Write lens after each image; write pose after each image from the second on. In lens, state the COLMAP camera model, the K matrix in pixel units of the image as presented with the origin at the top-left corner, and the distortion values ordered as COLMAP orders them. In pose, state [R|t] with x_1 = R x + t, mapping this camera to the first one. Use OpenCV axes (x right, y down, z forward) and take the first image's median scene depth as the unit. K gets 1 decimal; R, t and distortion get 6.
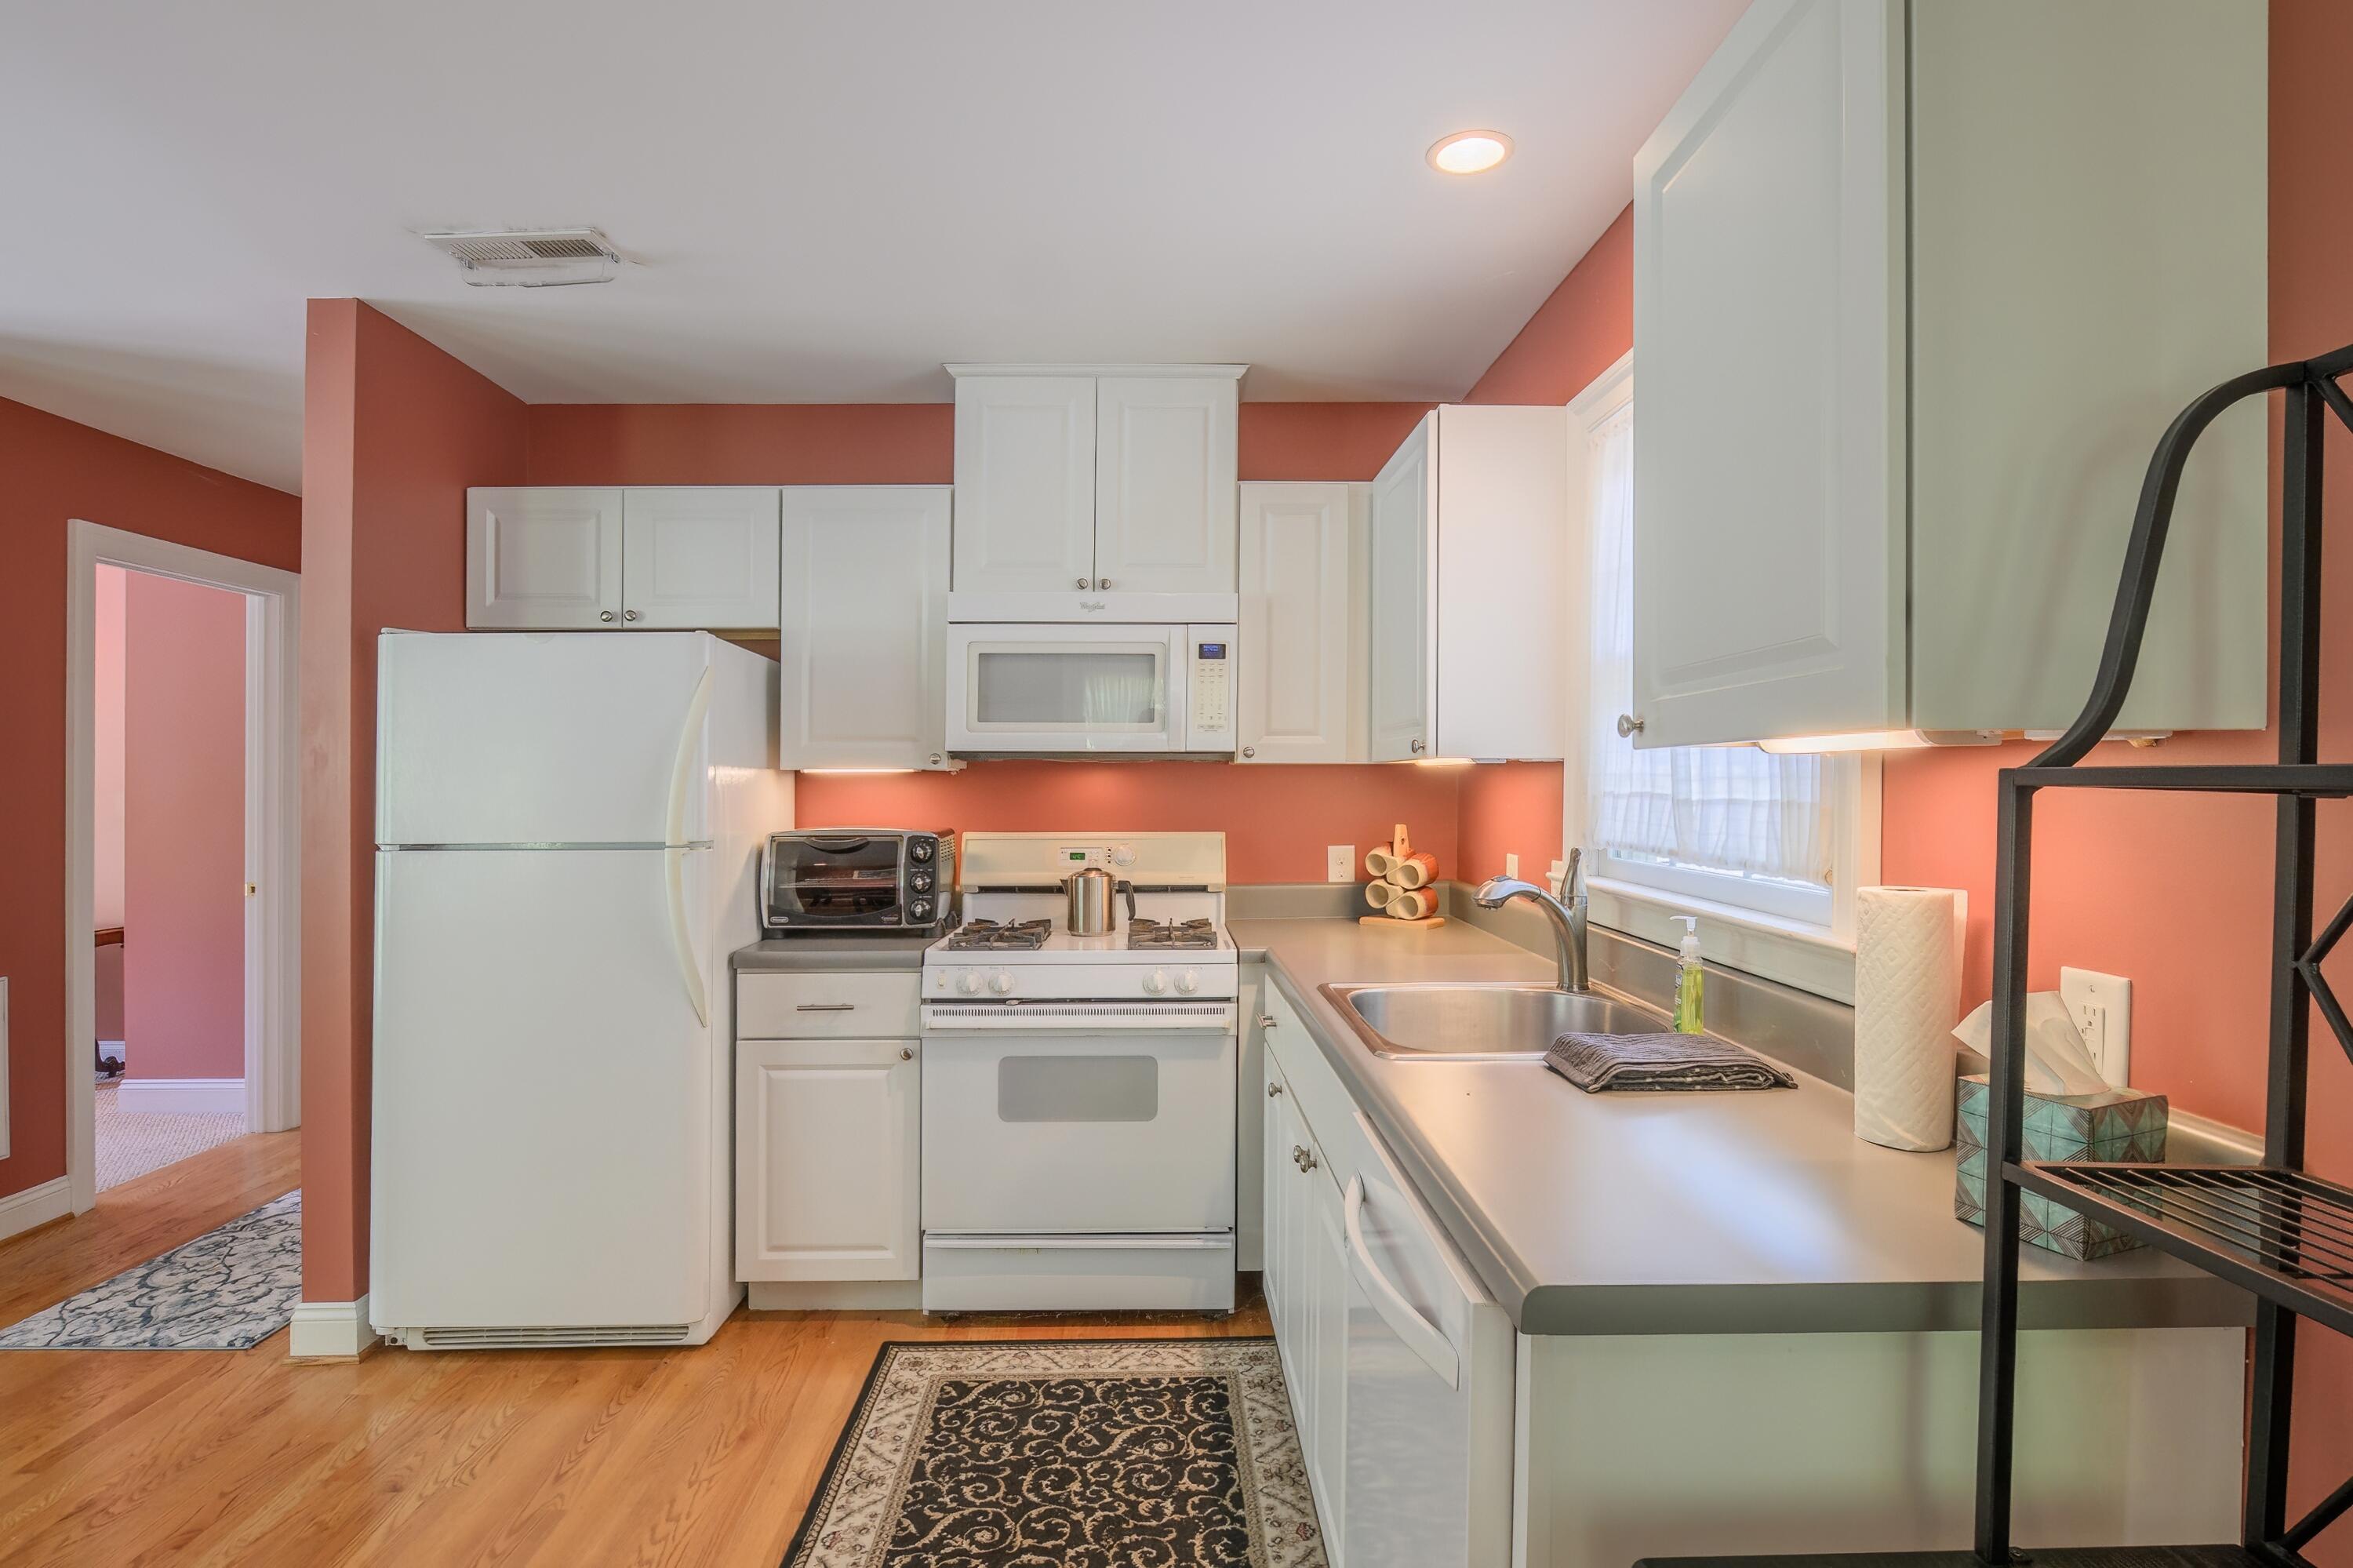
lens RADIAL K [[1196.0, 0, 1172.3], [0, 1196.0, 791.2], [0, 0, 1]] dist [-0.018095, 0.001098]
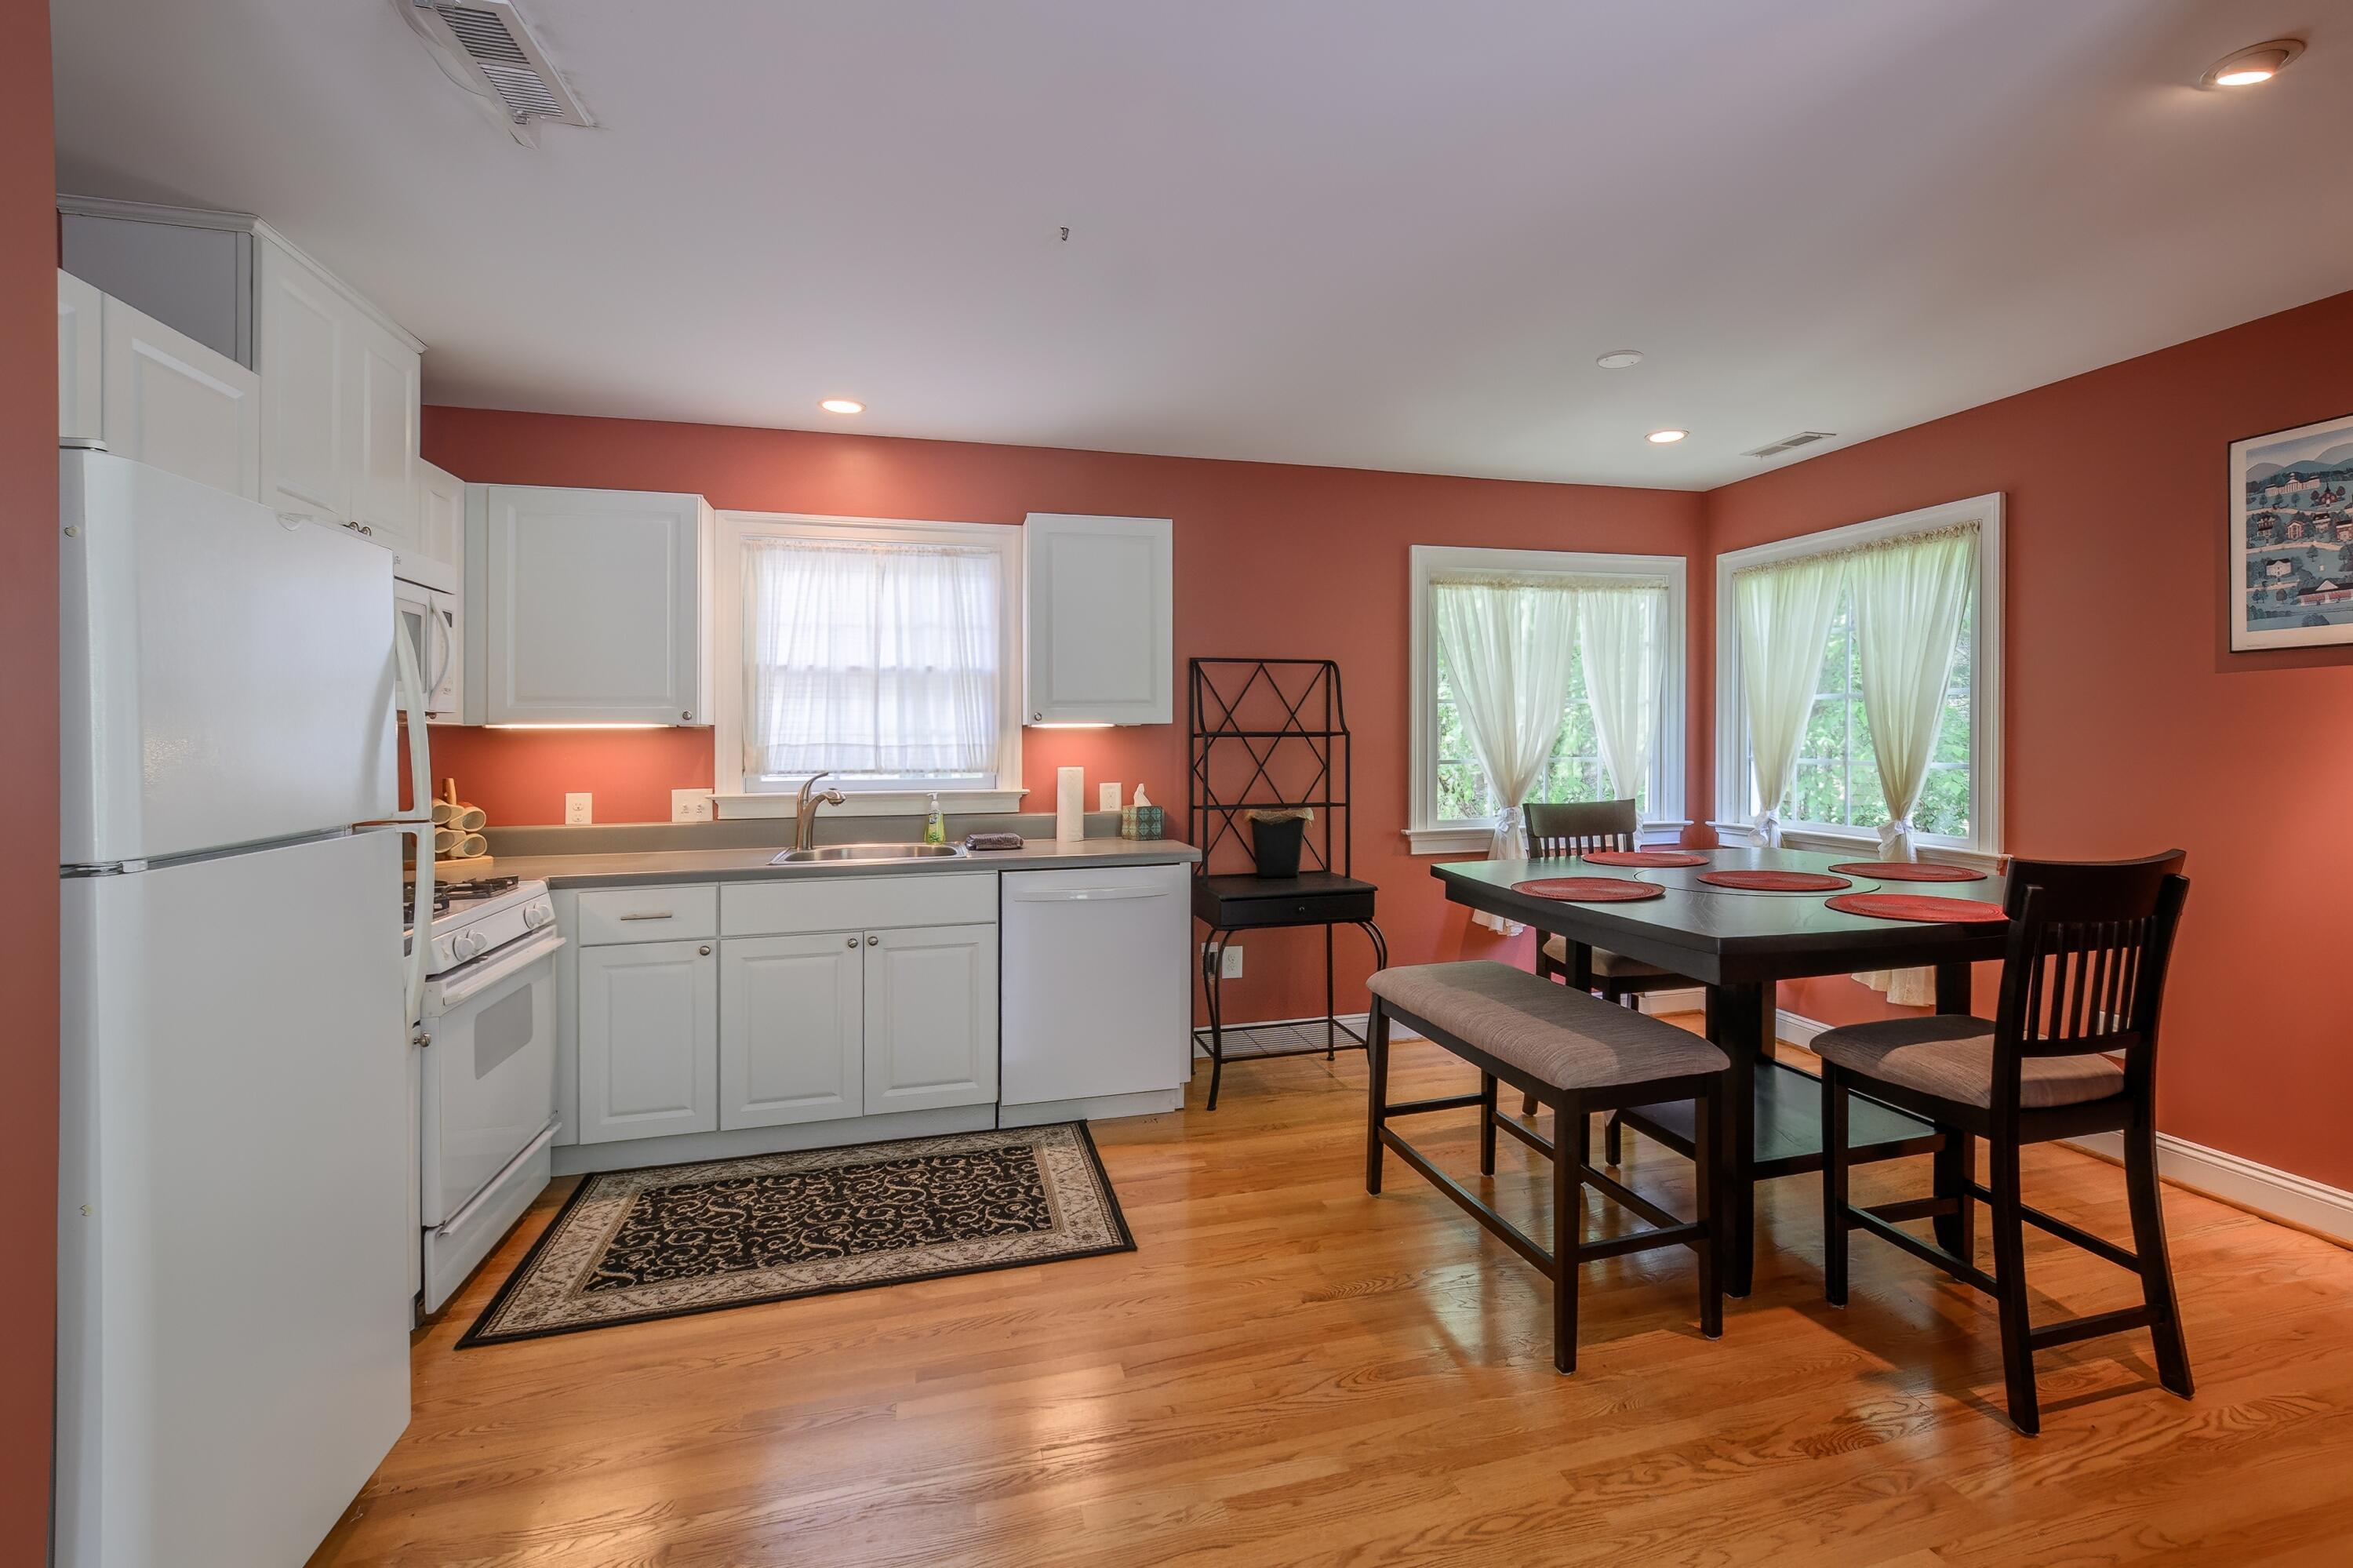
lens RADIAL K [[1092.6, 0, 1252.8], [0, 1092.6, 778.5], [0, 0, 1]] dist [-0.000817, 0.000207]
pose [[-0.261394, -0.035681, 0.964572, -1.156555], [0.014558, 0.999057, 0.040902, -0.004407], [-0.965122, 0.024734, -0.260628, 0.586088]]
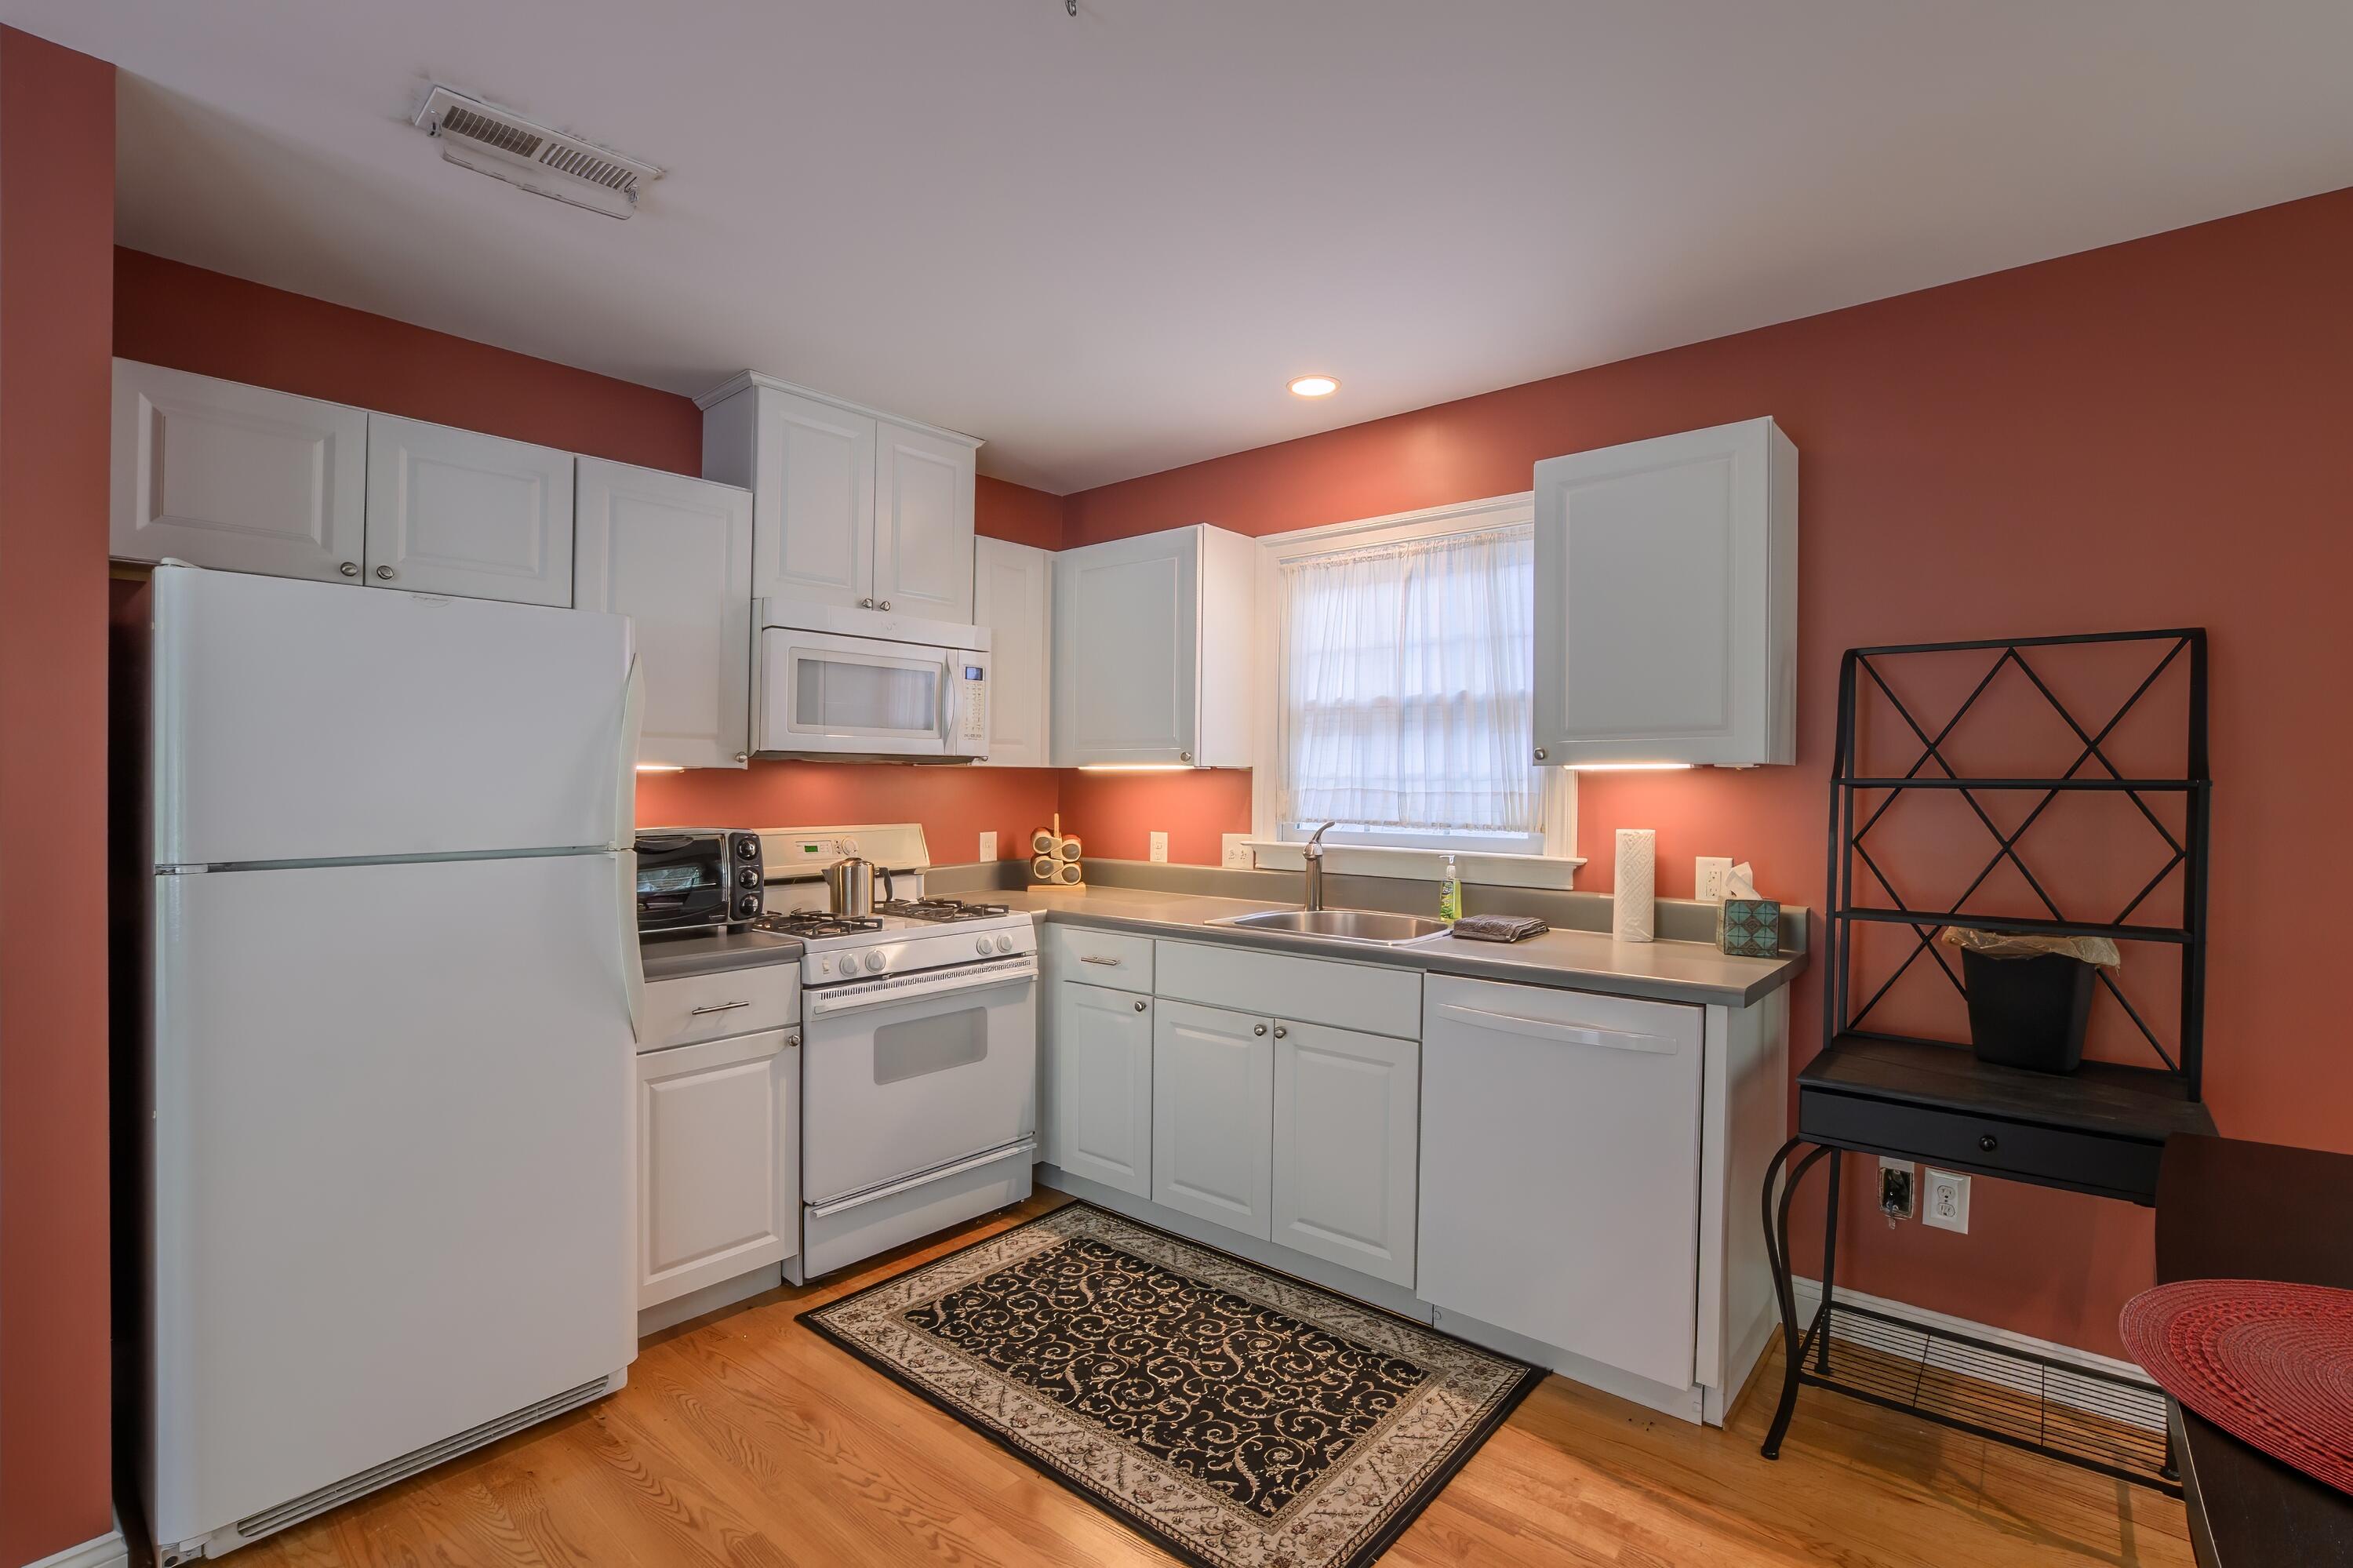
lens RADIAL K [[1065.6, 0, 1177.6], [0, 1065.6, 802.0], [0, 0, 1]] dist [-0.016520, 0.000038]
pose [[0.668591, -0.009735, 0.743567, -0.673463], [0.000227, 0.999917, 0.012888, -0.000492], [-0.743630, -0.008448, 0.668538, 0.127510]]
